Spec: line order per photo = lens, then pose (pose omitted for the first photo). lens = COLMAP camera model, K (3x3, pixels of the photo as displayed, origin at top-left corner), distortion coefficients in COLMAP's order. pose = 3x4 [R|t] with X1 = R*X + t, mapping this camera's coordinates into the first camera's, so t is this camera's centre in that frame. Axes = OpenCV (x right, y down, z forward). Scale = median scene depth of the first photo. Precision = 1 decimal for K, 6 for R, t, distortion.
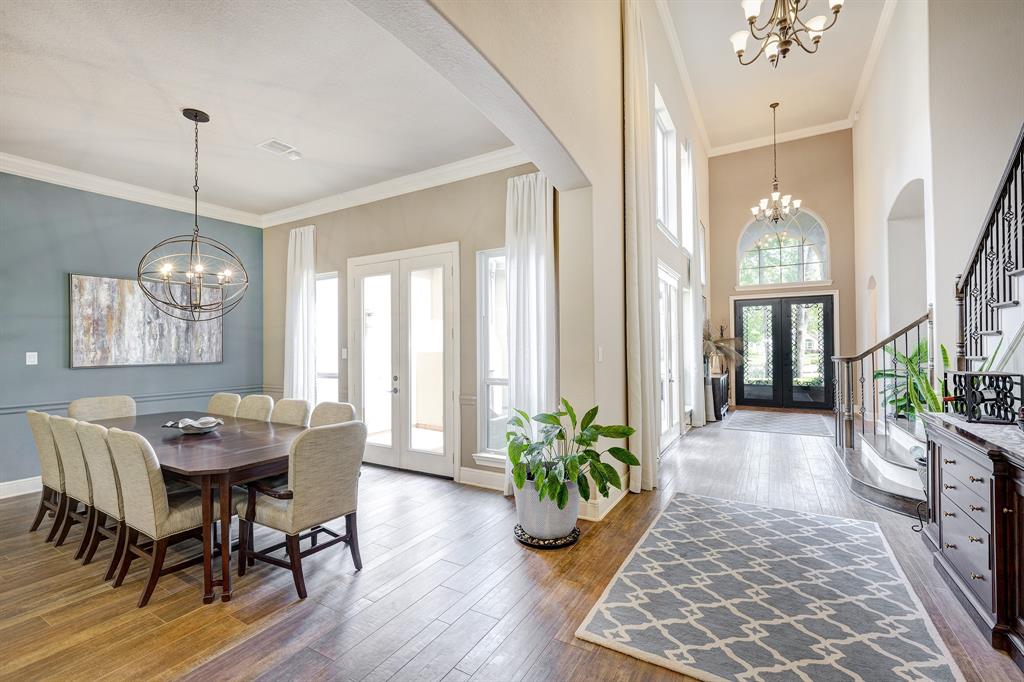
lens RADIAL K [[439.2, 0, 500.6], [0, 439.2, 341.6], [0, 0, 1]] dist [-0.011331, 0.001323]
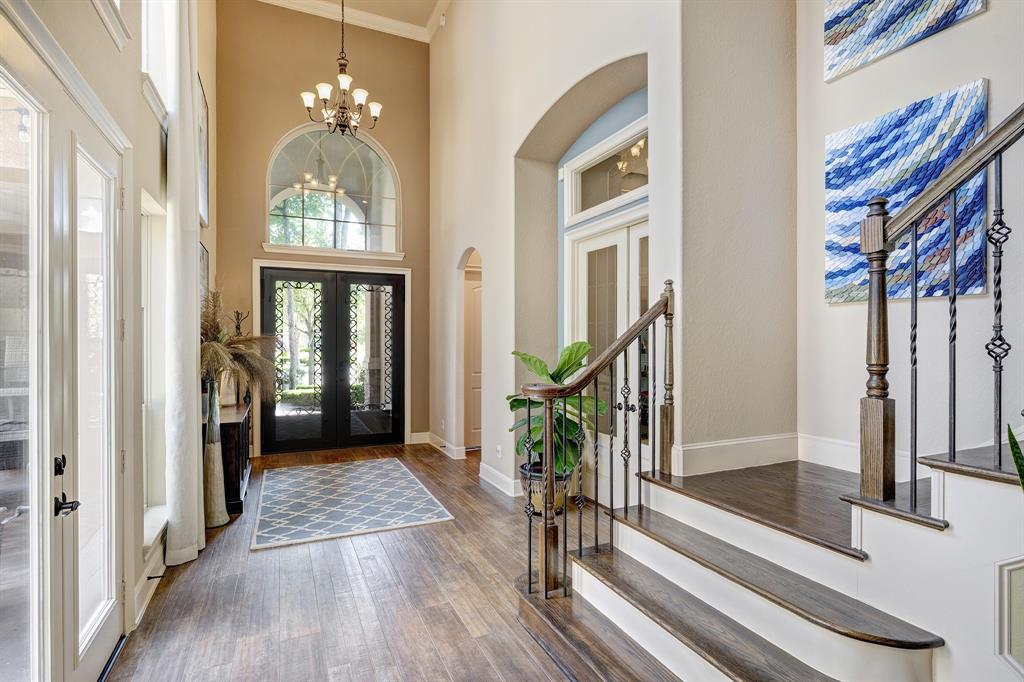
lens RADIAL K [[511.7, 0, 513.0], [0, 511.7, 343.1], [0, 0, 1]] dist [0.003228, 0.000440]
pose [[0.555360, 0.006402, 0.831585, 0.204070], [-0.016384, 0.999861, 0.003244, -0.006183], [-0.831449, -0.015426, 0.555388, 0.444752]]
